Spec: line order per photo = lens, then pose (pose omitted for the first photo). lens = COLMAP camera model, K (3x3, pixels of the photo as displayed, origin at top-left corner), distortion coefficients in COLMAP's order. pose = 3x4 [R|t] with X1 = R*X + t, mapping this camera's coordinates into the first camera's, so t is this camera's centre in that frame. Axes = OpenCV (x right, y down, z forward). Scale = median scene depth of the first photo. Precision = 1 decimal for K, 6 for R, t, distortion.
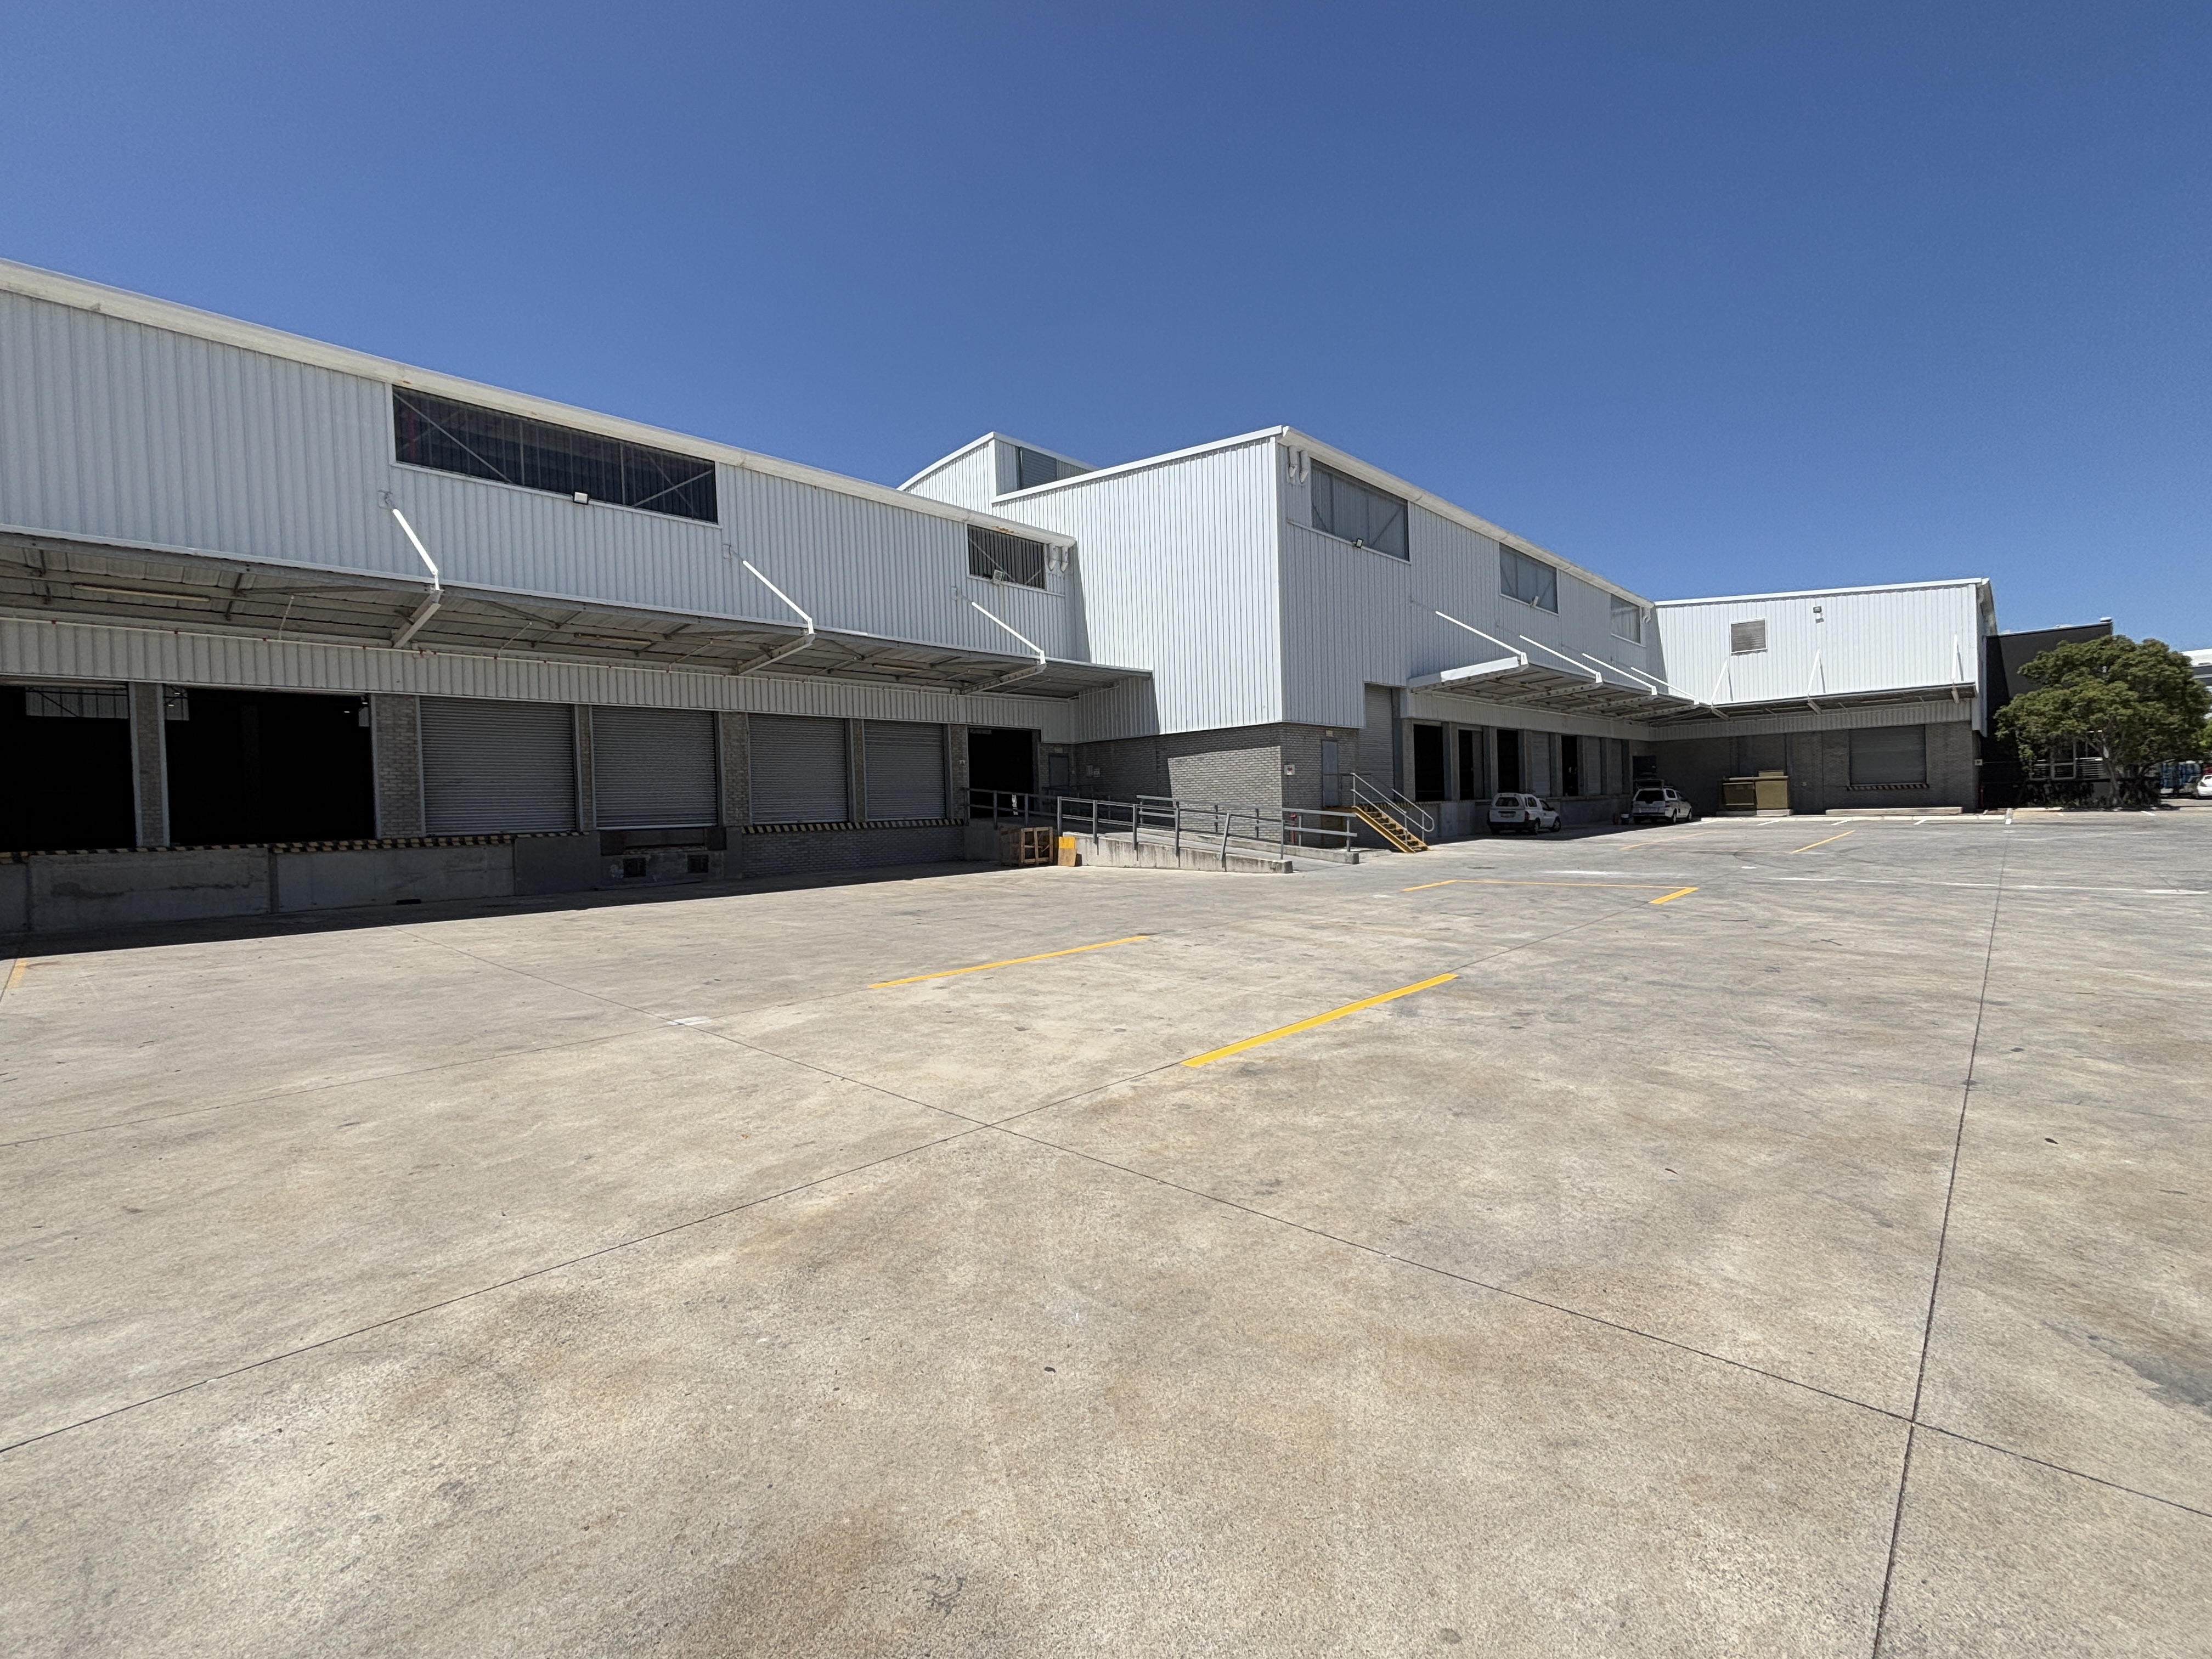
lens RADIAL K [[966.2, 0, 1127.5], [0, 966.2, 835.2], [0, 0, 1]] dist [-0.006734, 0.000986]
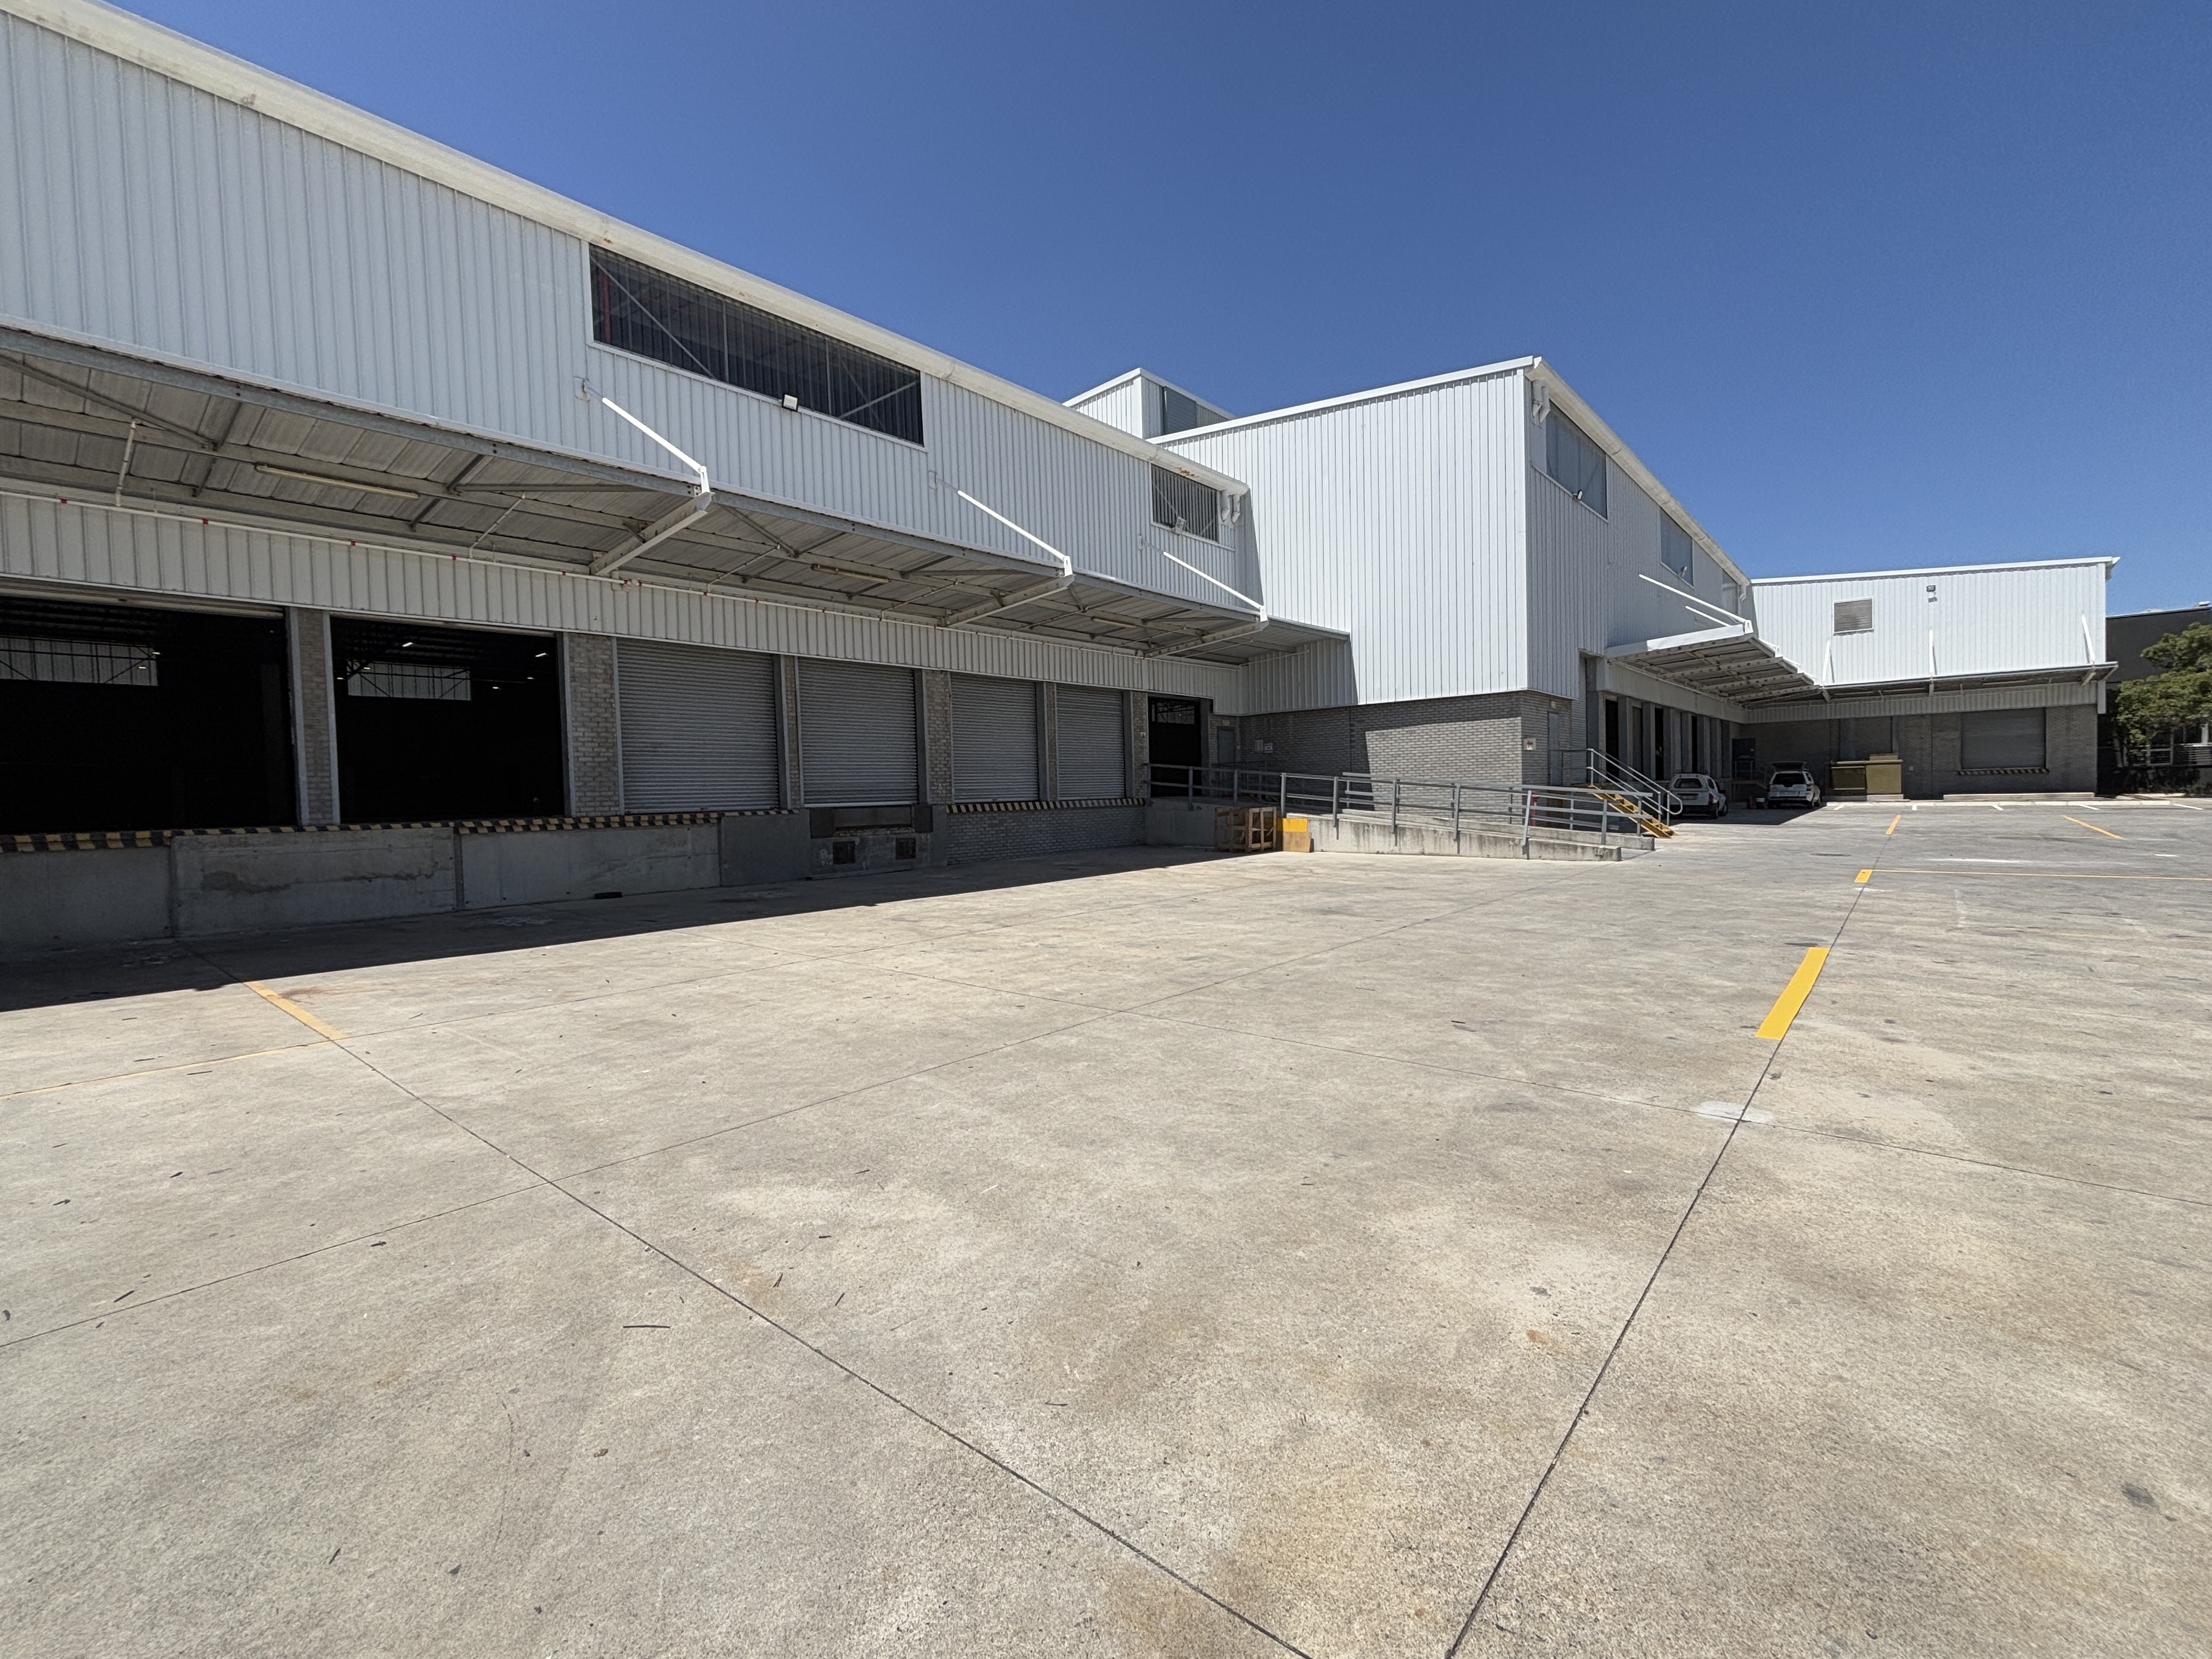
lens RADIAL K [[966.2, 0, 1124.2], [0, 966.2, 834.9], [0, 0, 1]] dist [-0.006734, 0.000986]
pose [[0.998647, 0.003077, 0.051908, -0.269526], [-0.003894, 0.999870, 0.015643, 0.003597], [-0.051853, -0.015824, 0.998529, 0.131819]]
